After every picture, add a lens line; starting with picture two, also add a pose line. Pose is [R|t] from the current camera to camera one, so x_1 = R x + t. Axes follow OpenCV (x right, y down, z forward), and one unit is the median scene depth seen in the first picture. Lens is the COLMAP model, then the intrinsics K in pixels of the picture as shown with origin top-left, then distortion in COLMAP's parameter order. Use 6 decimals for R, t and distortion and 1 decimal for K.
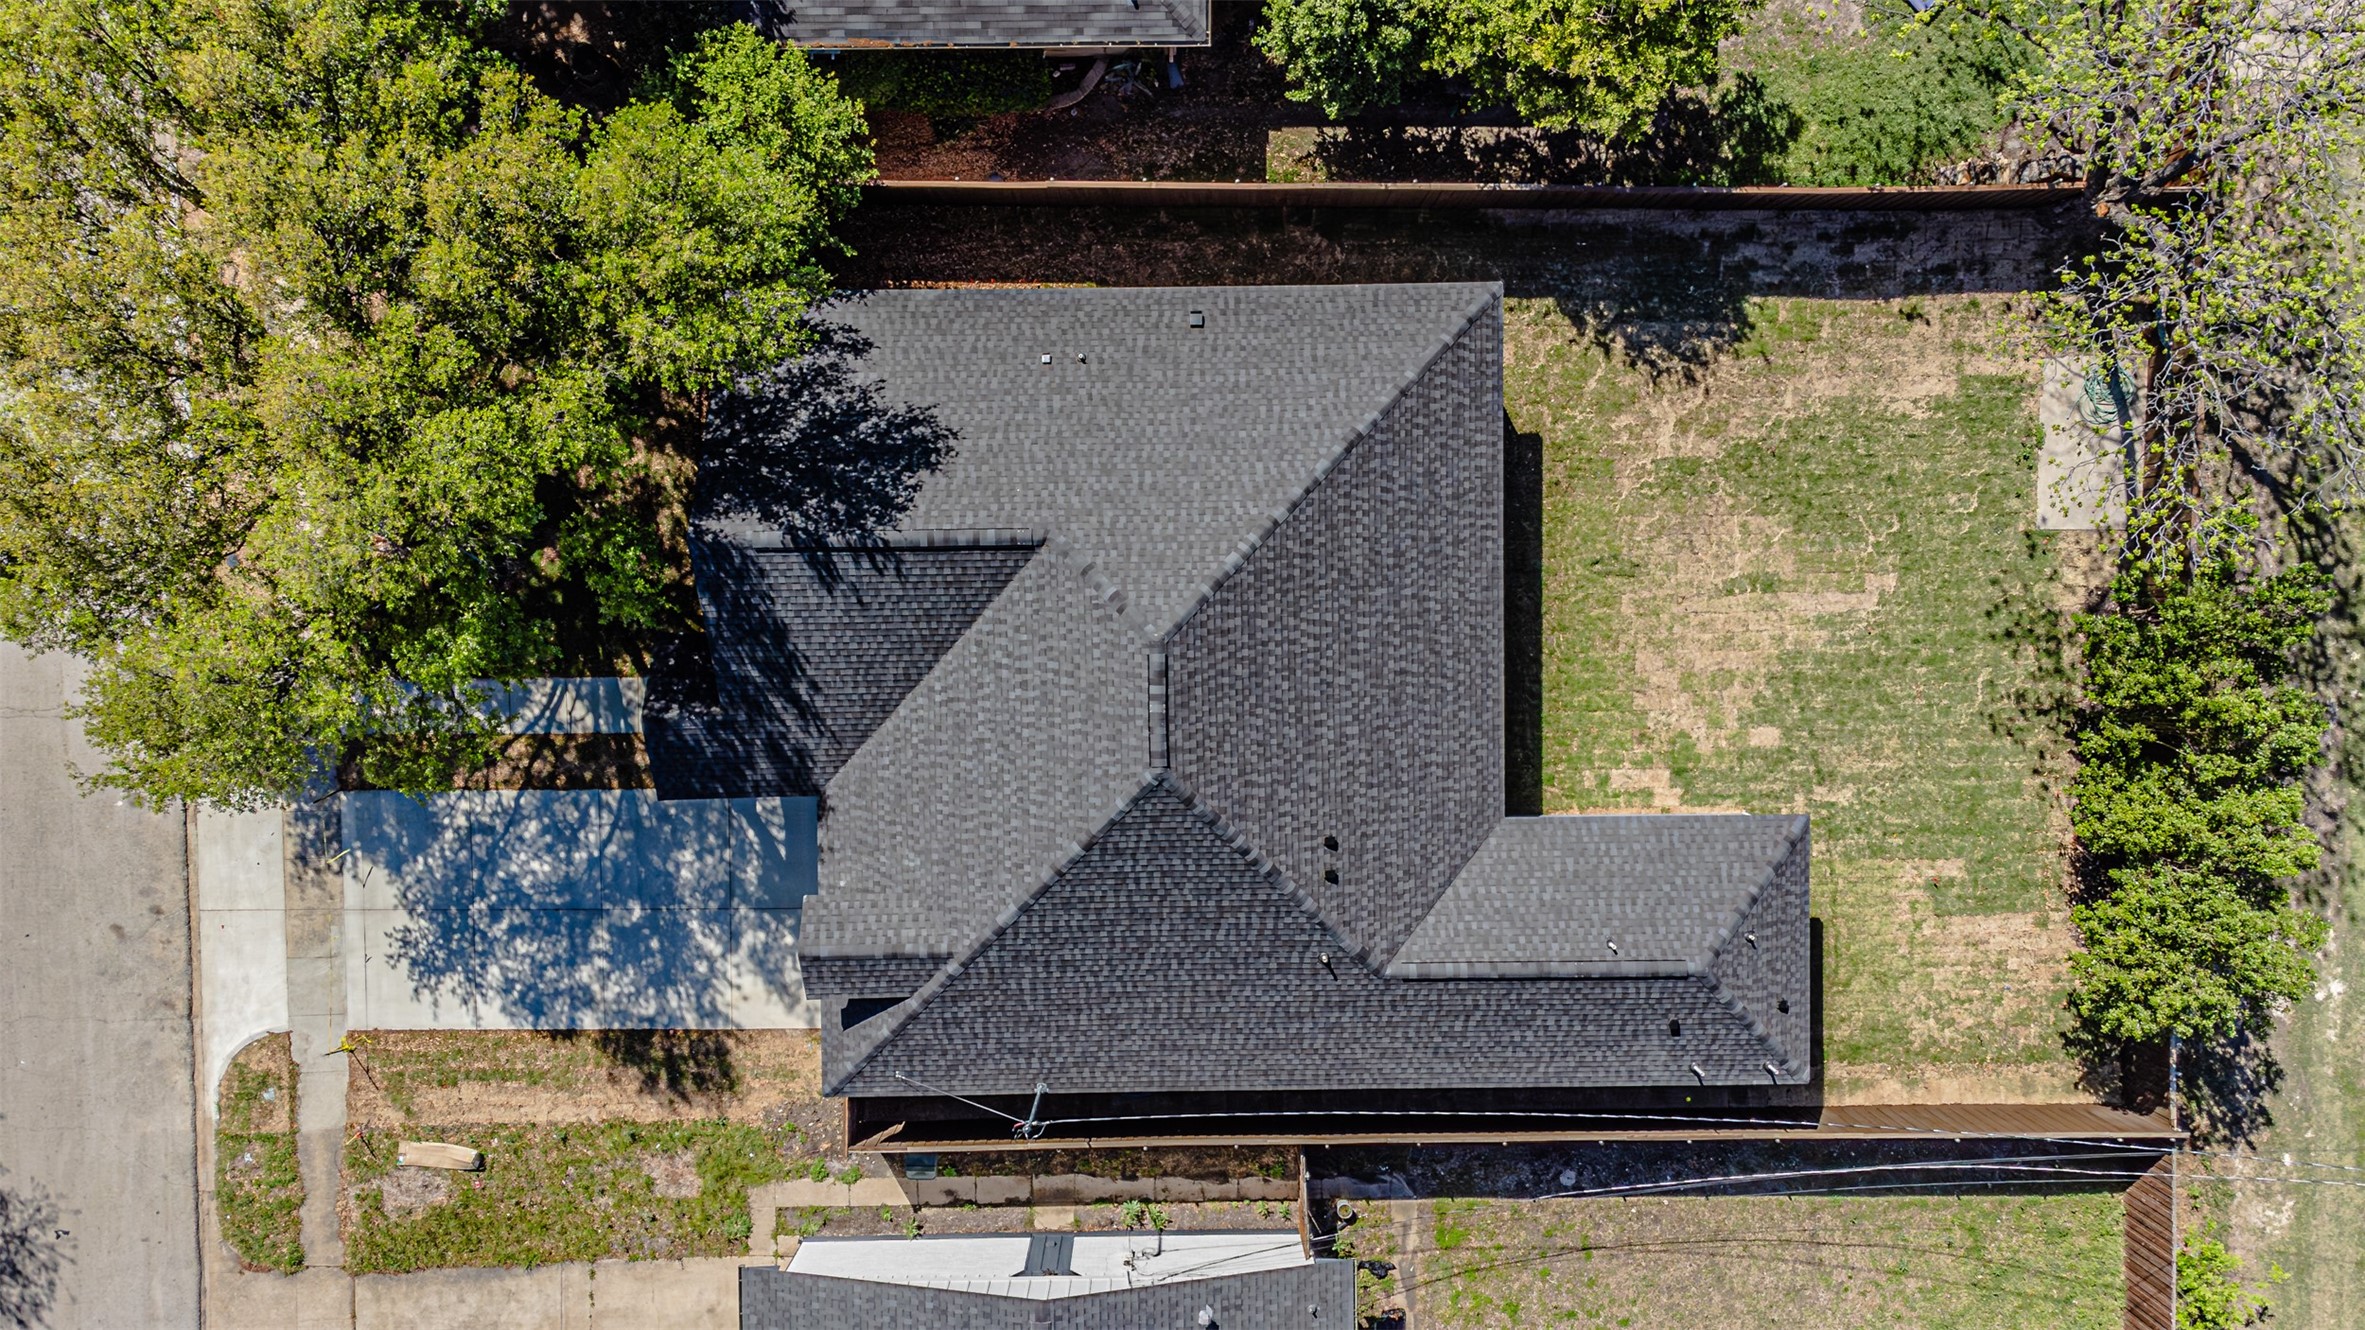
lens RADIAL K [[1753.8, 0, 1182.5], [0, 1753.8, 665.0], [0, 0, 1]] dist [0.047603, 0.006364]
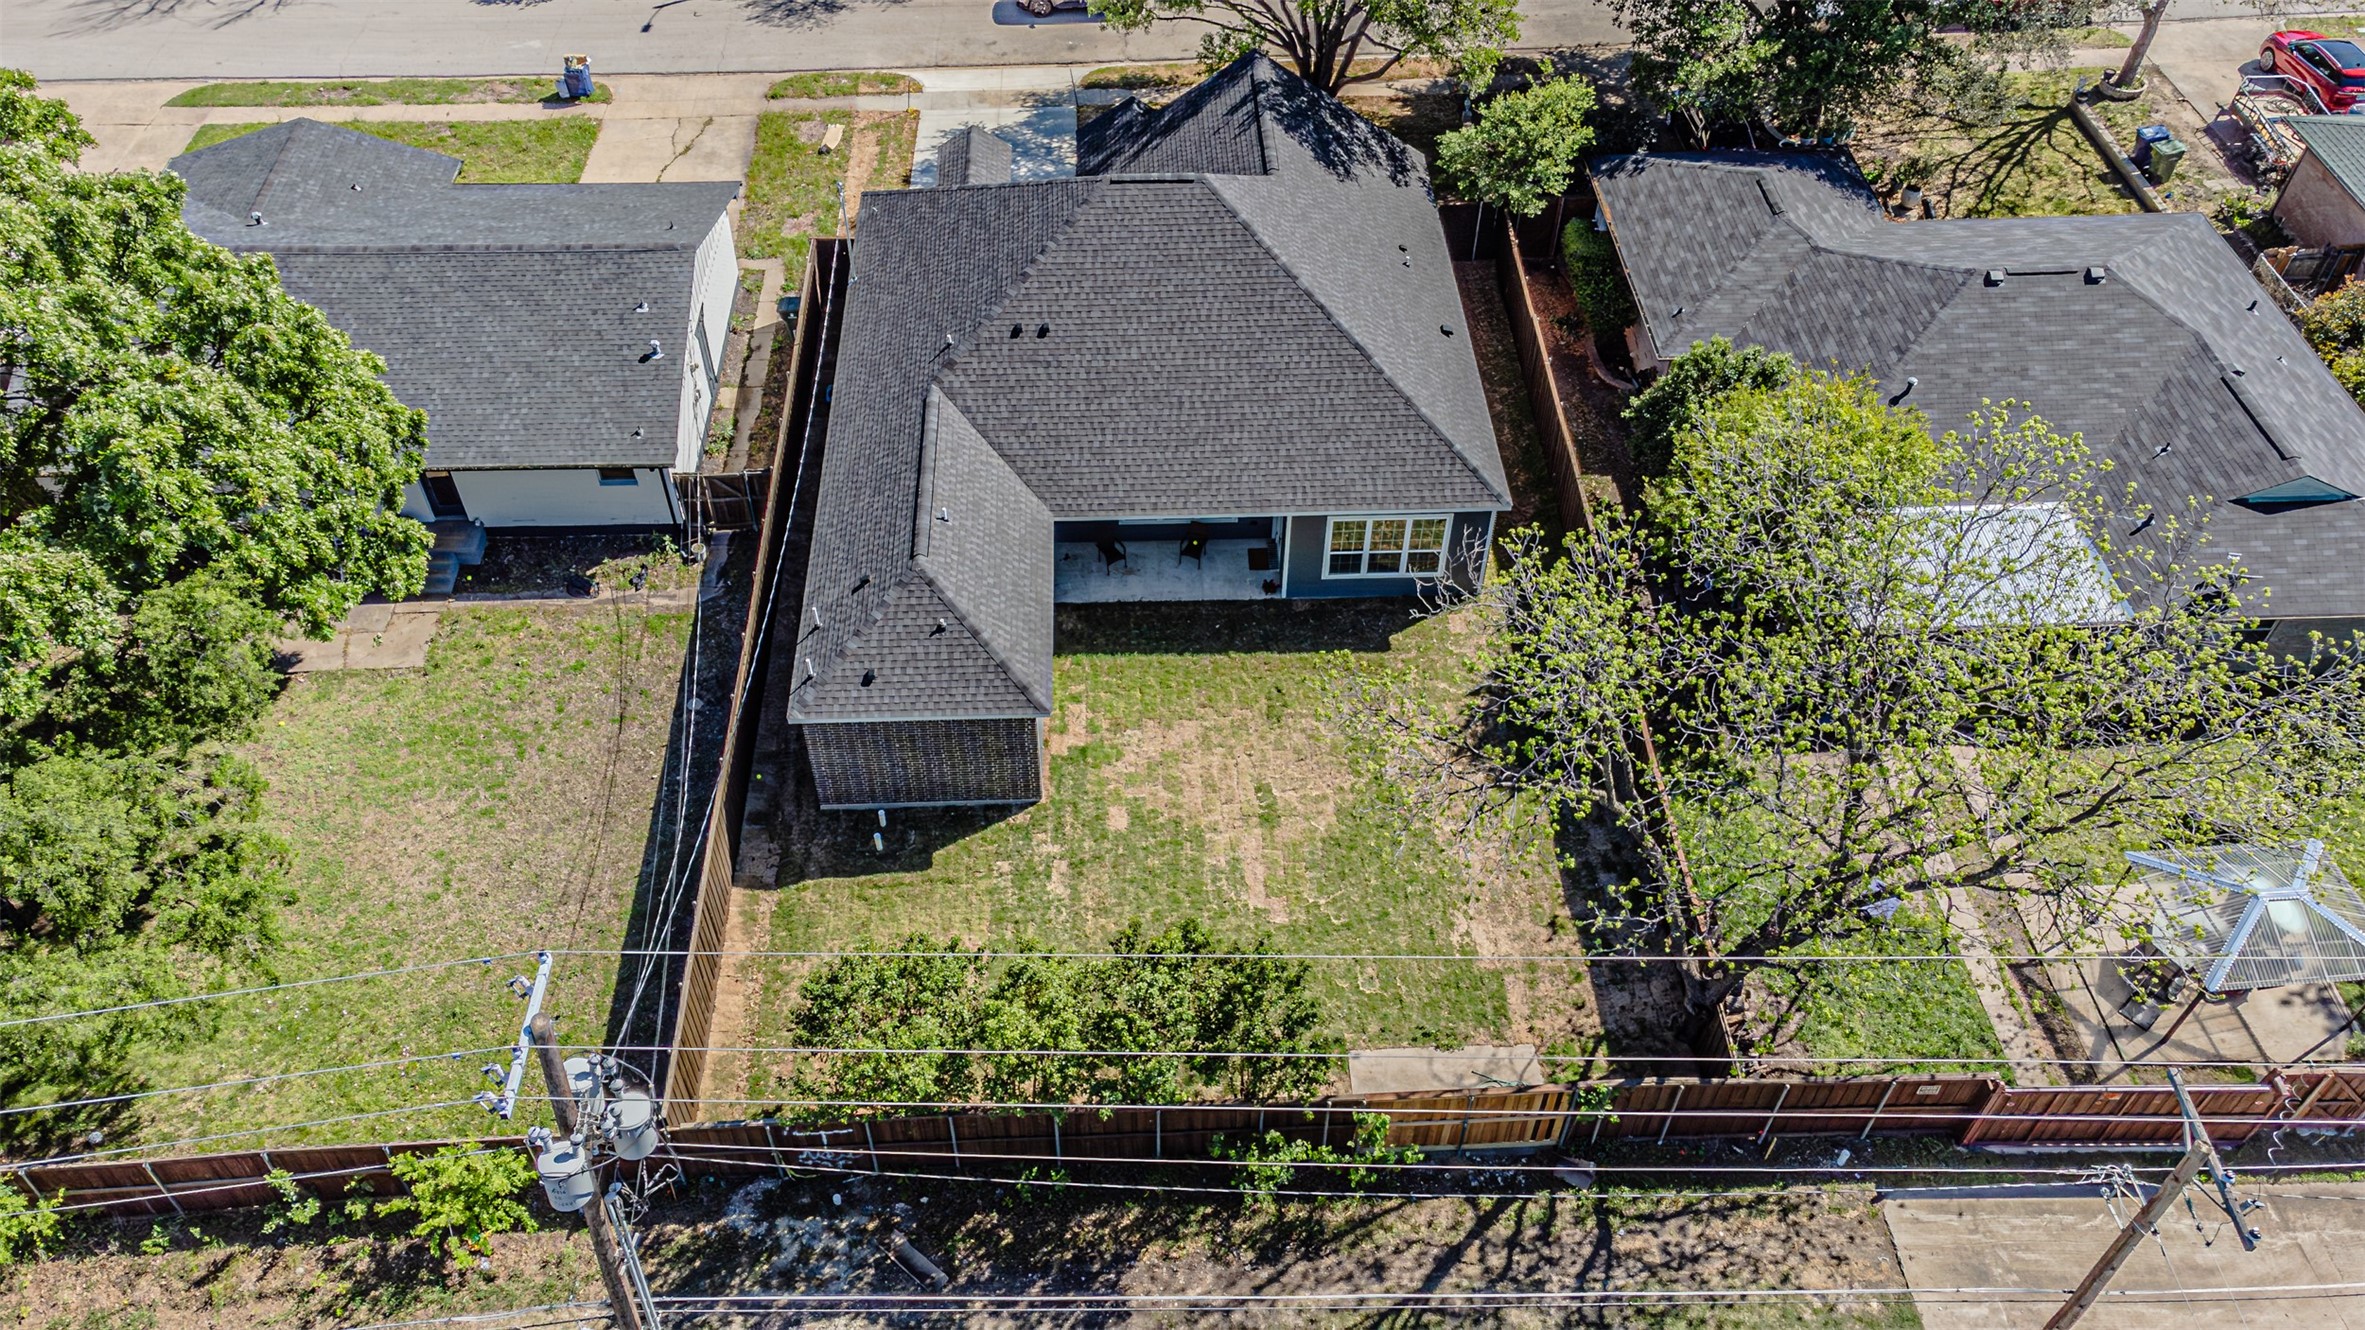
lens RADIAL K [[1753.8, 0, 1182.5], [0, 1753.8, 665.0], [0, 0, 1]] dist [0.047603, 0.006364]
pose [[0.030064, 0.727488, -0.685462, 0.956122], [-0.998482, -0.009808, -0.054202, 0.058369], [-0.046155, 0.686050, 0.726089, 0.213320]]
